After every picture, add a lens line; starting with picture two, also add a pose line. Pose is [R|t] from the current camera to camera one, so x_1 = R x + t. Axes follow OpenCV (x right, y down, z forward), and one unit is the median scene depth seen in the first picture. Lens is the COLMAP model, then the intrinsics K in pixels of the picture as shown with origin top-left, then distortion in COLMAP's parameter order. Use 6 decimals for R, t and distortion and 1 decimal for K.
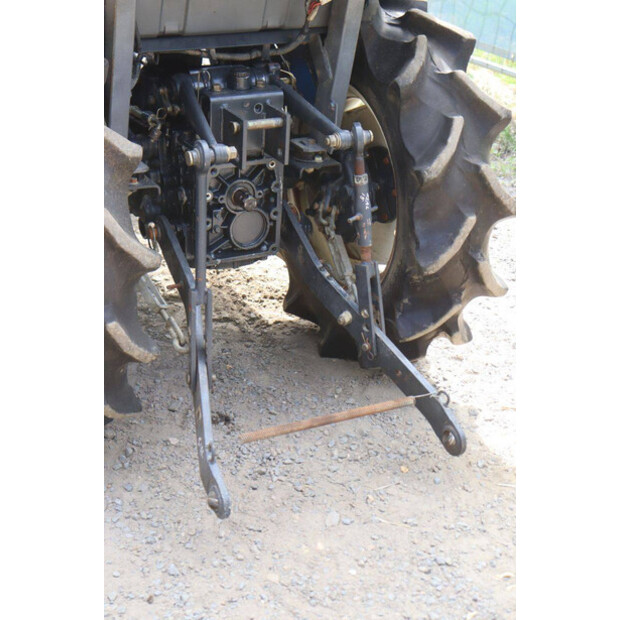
lens RADIAL K [[1192.0, 0, 292.2], [0, 1192.0, 318.5], [0, 0, 1]] dist [0.271605, 0.101156]
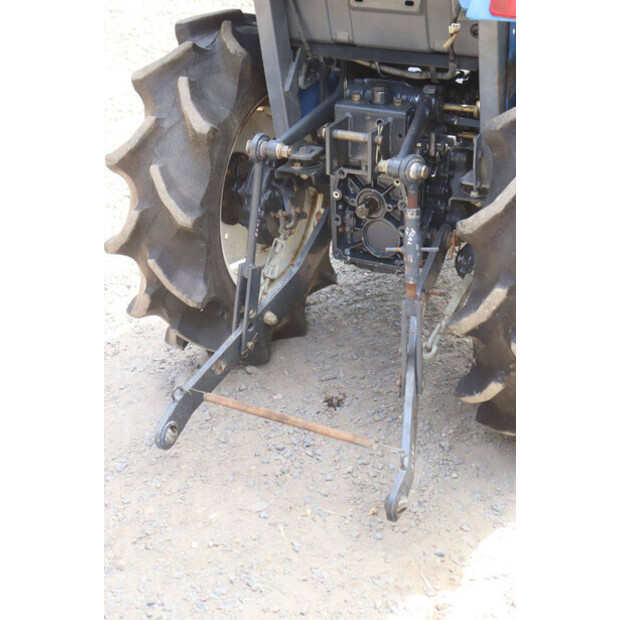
lens RADIAL K [[1030.9, 0, 296.2], [0, 1030.9, 312.0], [0, 0, 1]] dist [0.188080, 0.000227]
pose [[0.536564, 0.328507, -0.777292, 0.666489], [-0.315010, 0.932503, 0.176653, -0.156009], [0.782859, 0.150069, 0.603830, 0.422431]]
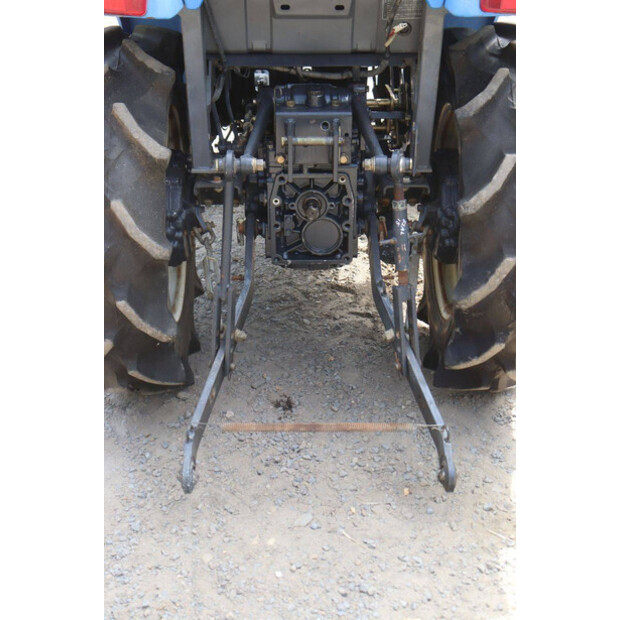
lens RADIAL K [[1030.9, 0, 296.2], [0, 1030.9, 312.0], [0, 0, 1]] dist [0.188080, 0.000227]
pose [[0.881774, 0.179073, -0.436357, 0.371302], [-0.164616, 0.983793, 0.071081, -0.072647], [0.442014, 0.009154, 0.896962, 0.166083]]
